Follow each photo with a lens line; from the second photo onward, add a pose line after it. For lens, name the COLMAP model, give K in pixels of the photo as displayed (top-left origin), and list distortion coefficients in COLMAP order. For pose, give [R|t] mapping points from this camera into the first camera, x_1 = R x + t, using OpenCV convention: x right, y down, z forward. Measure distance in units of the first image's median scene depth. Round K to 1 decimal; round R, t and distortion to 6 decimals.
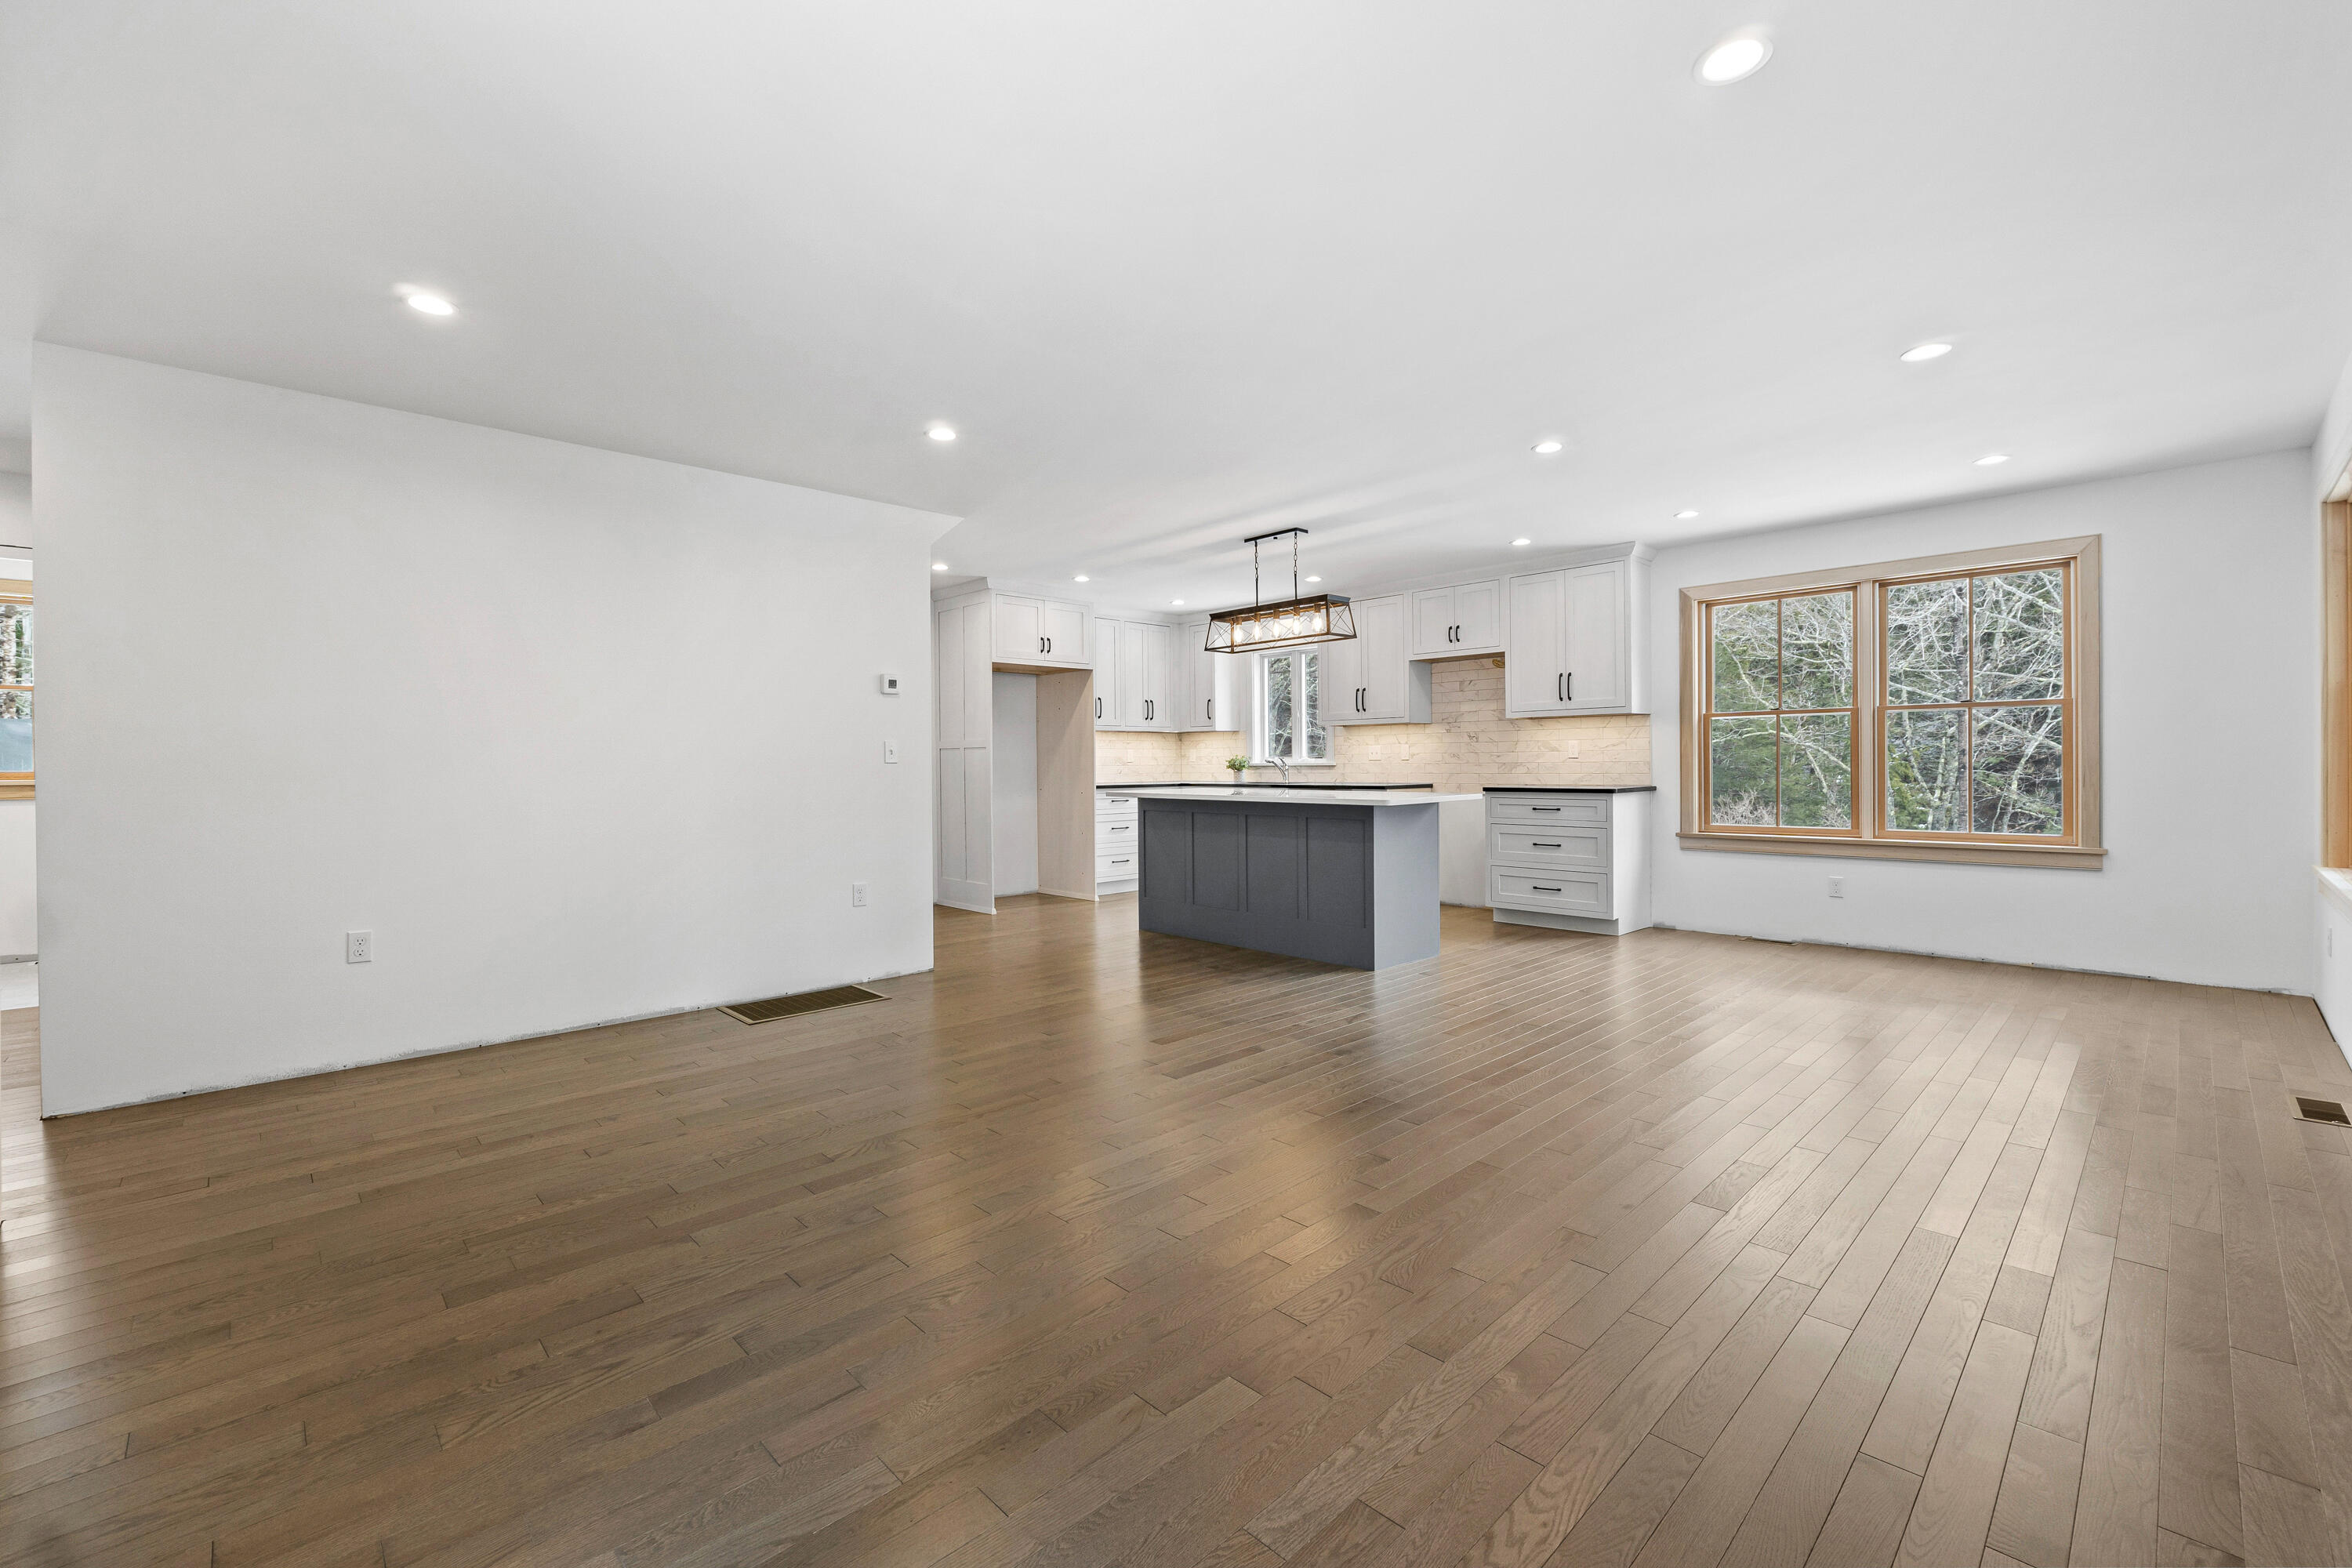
lens RADIAL K [[976.0, 0, 1171.0], [0, 976.0, 776.4], [0, 0, 1]] dist [-0.001524, -0.000094]
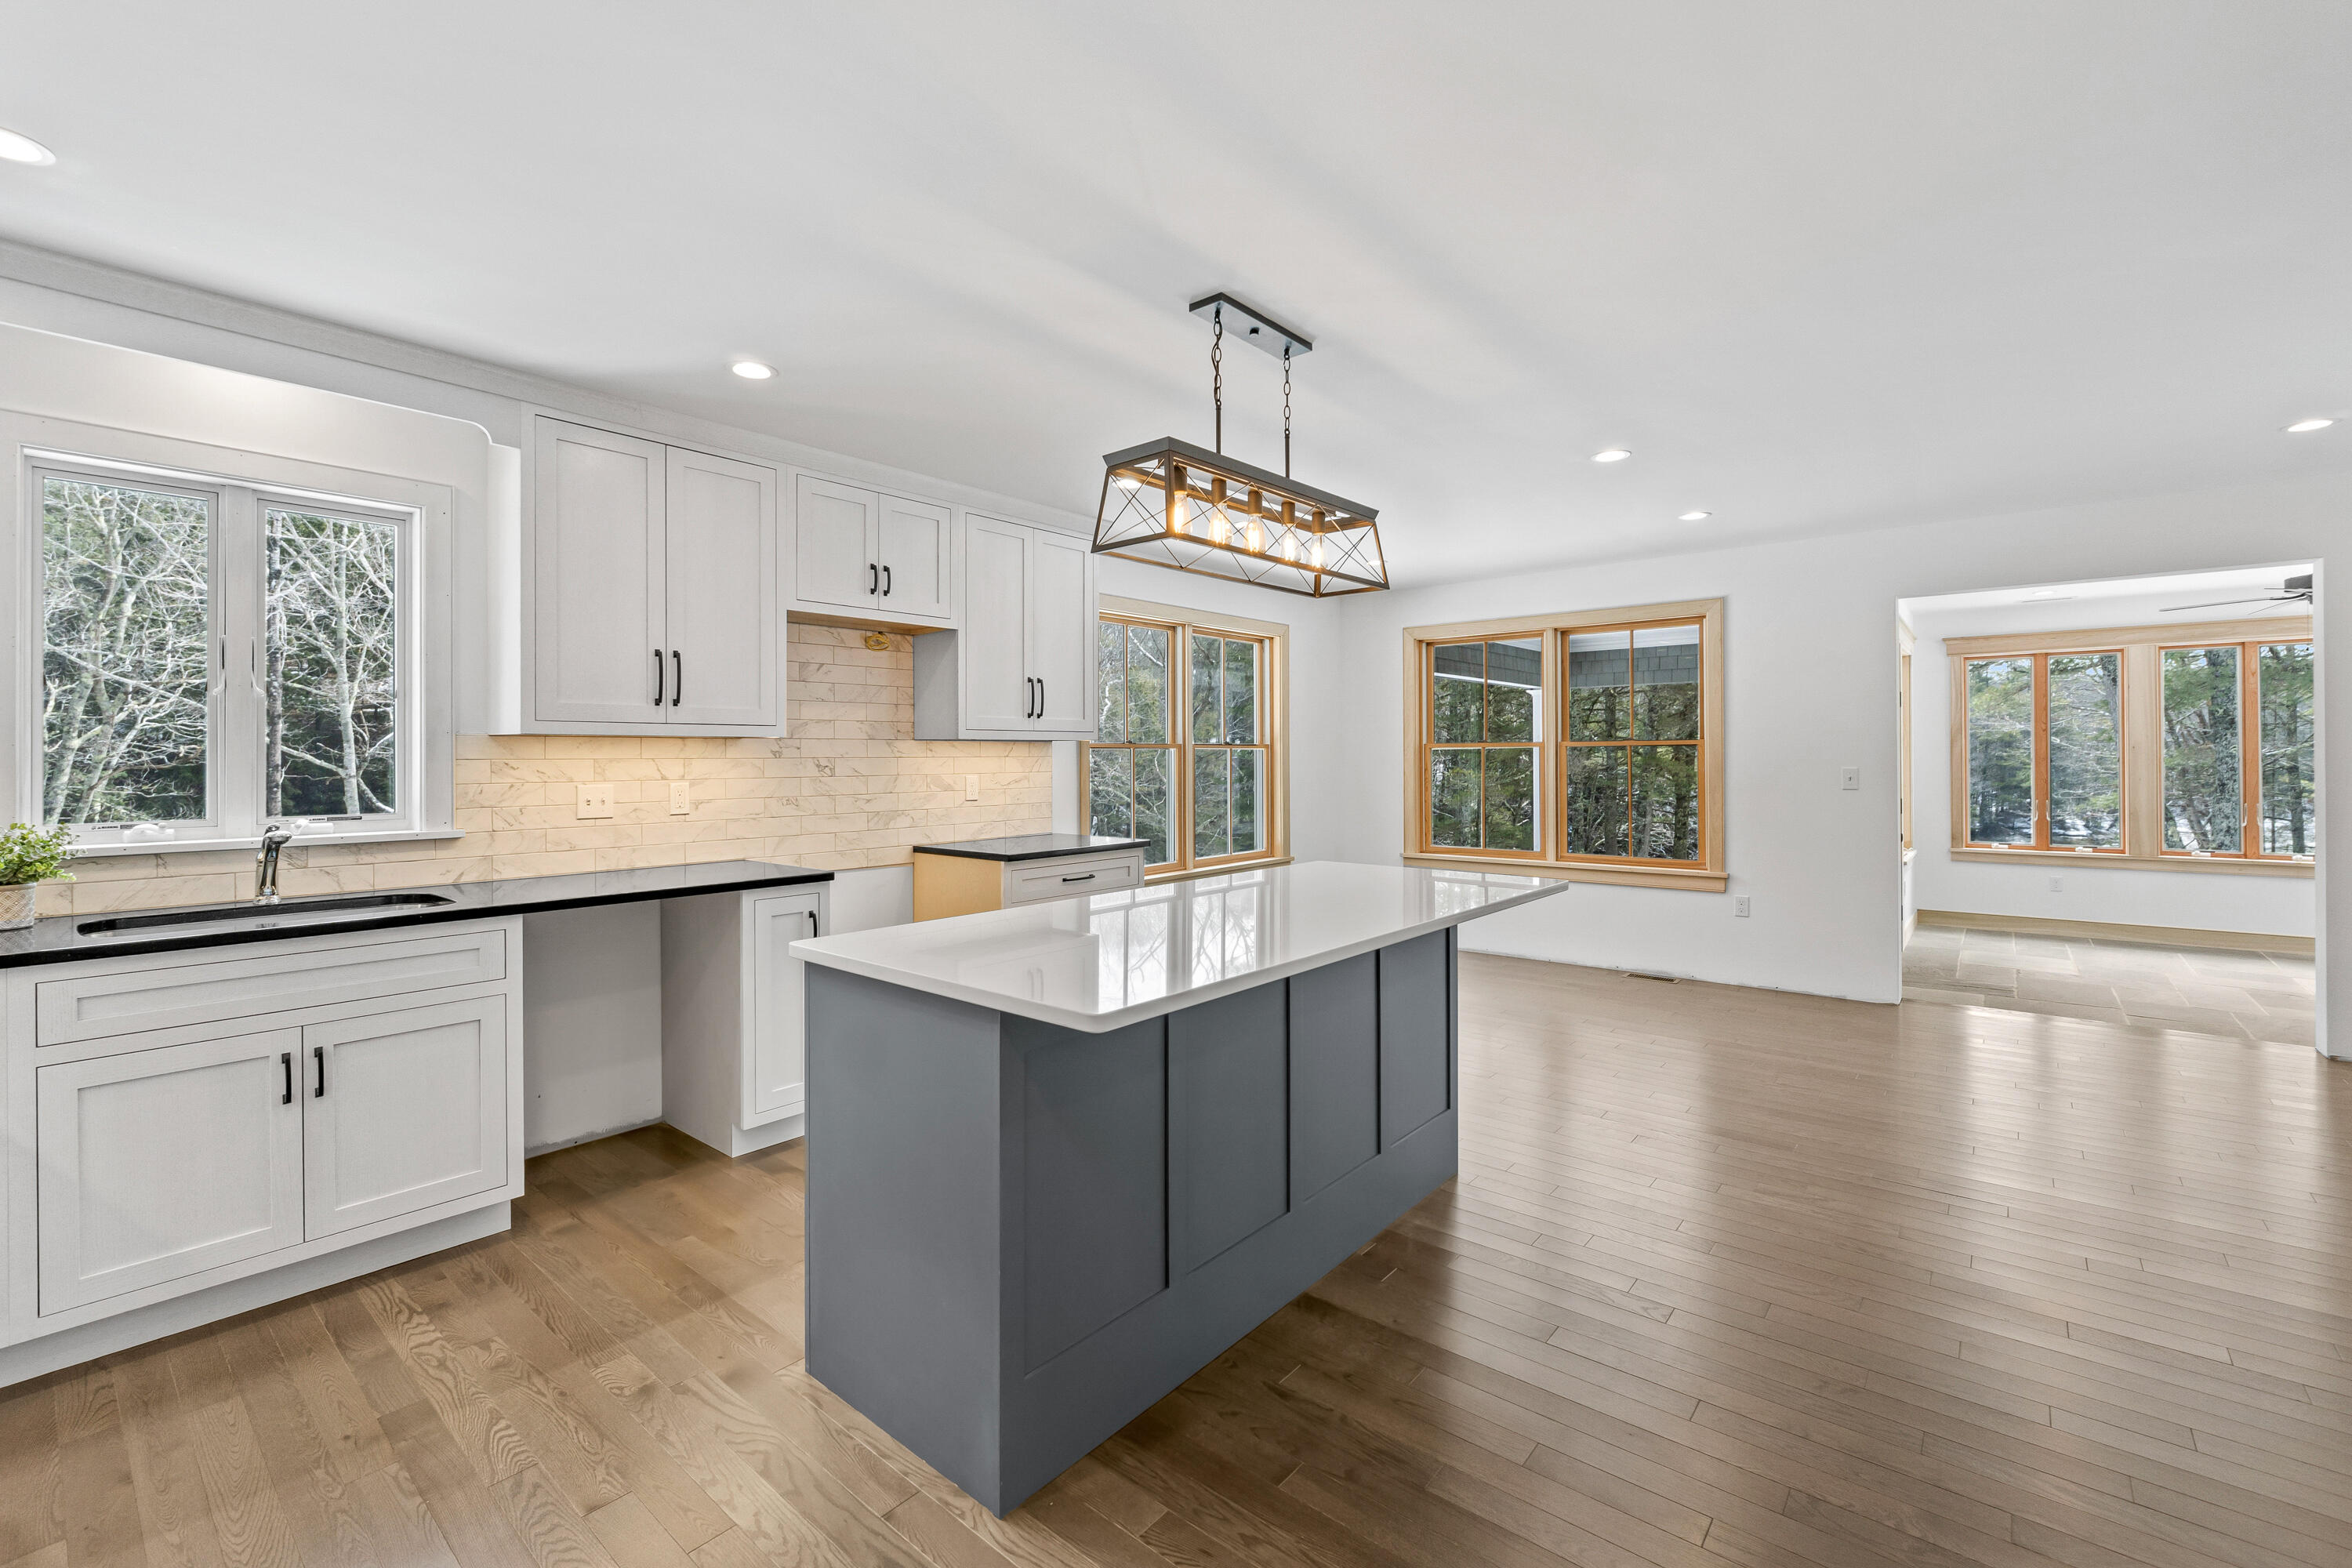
lens RADIAL K [[982.2, 0, 1175.5], [0, 982.2, 760.9], [0, 0, 1]] dist [0.000148, 0.000061]
pose [[-0.105345, 0.003972, 0.994428, -0.295613], [0.017207, 0.999850, -0.002170, -0.044316], [-0.994287, 0.016882, -0.105398, 0.974559]]
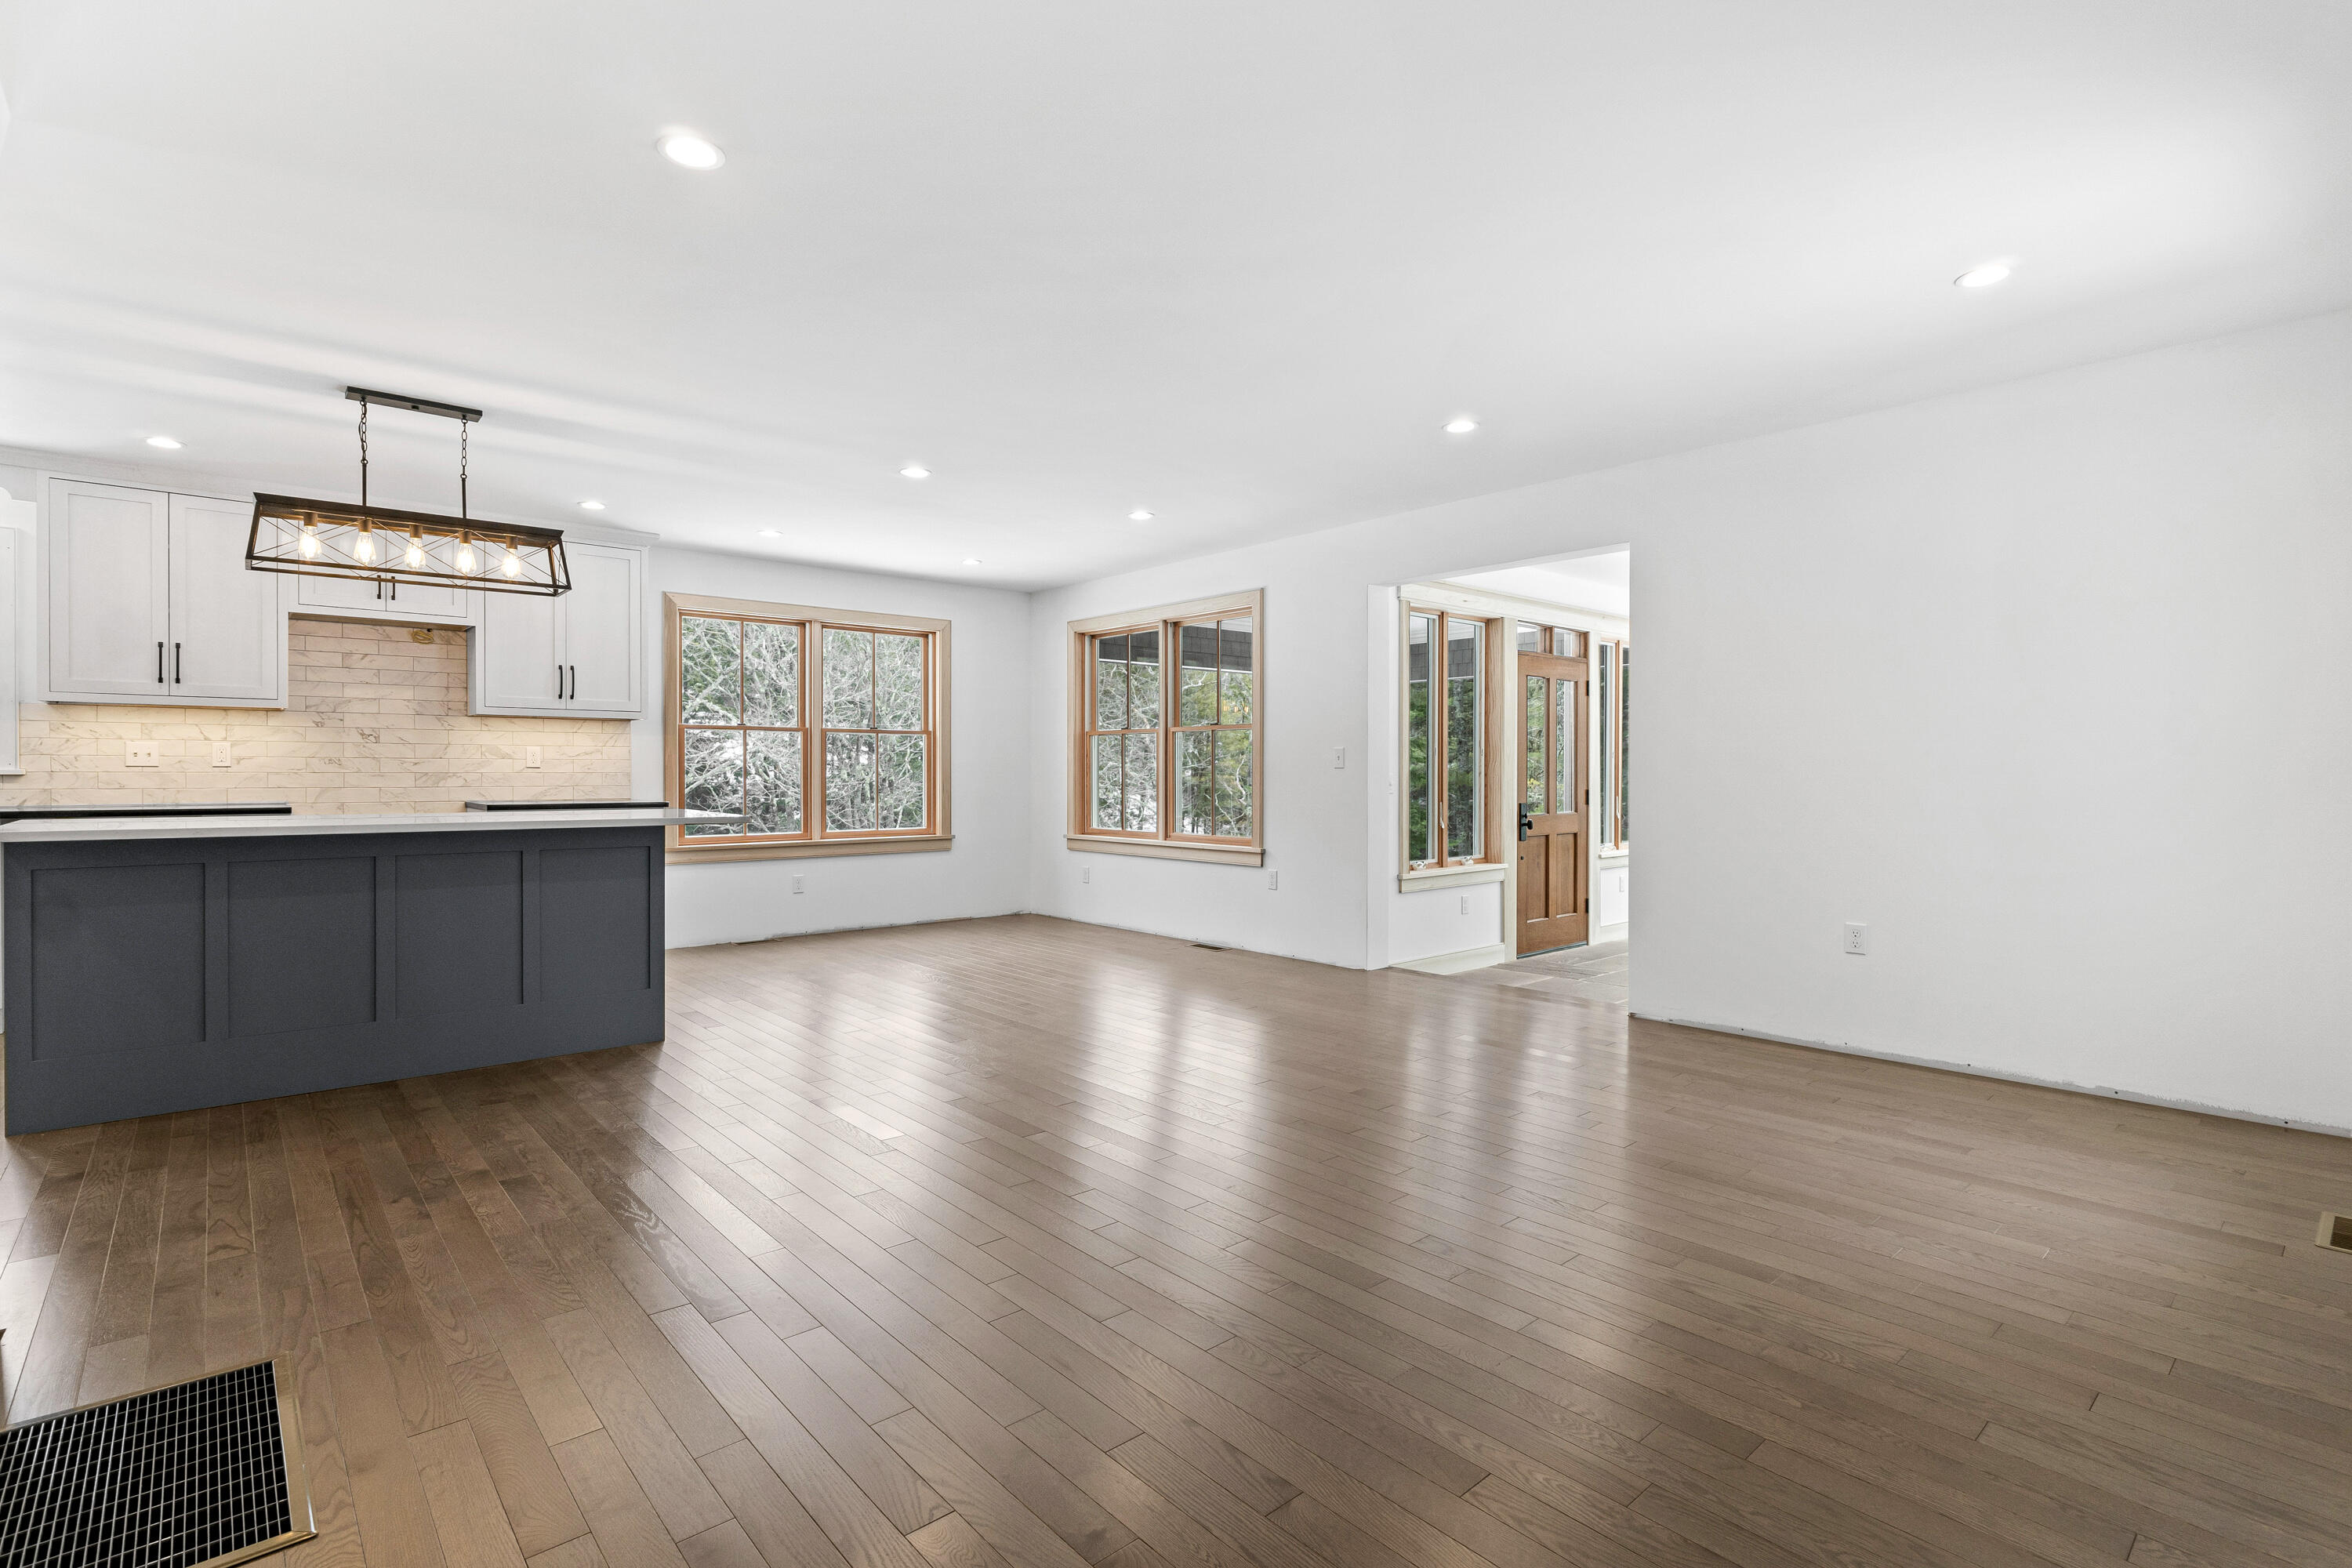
lens RADIAL K [[1093.3, 0, 1176.0], [0, 1093.3, 784.0], [0, 0, 1]] dist [-0.000640, 0.000234]
pose [[0.041078, -0.001513, 0.999155, -0.508572], [0.009760, 0.999952, 0.001113, -0.000822], [-0.999108, 0.009706, 0.041091, 0.441003]]
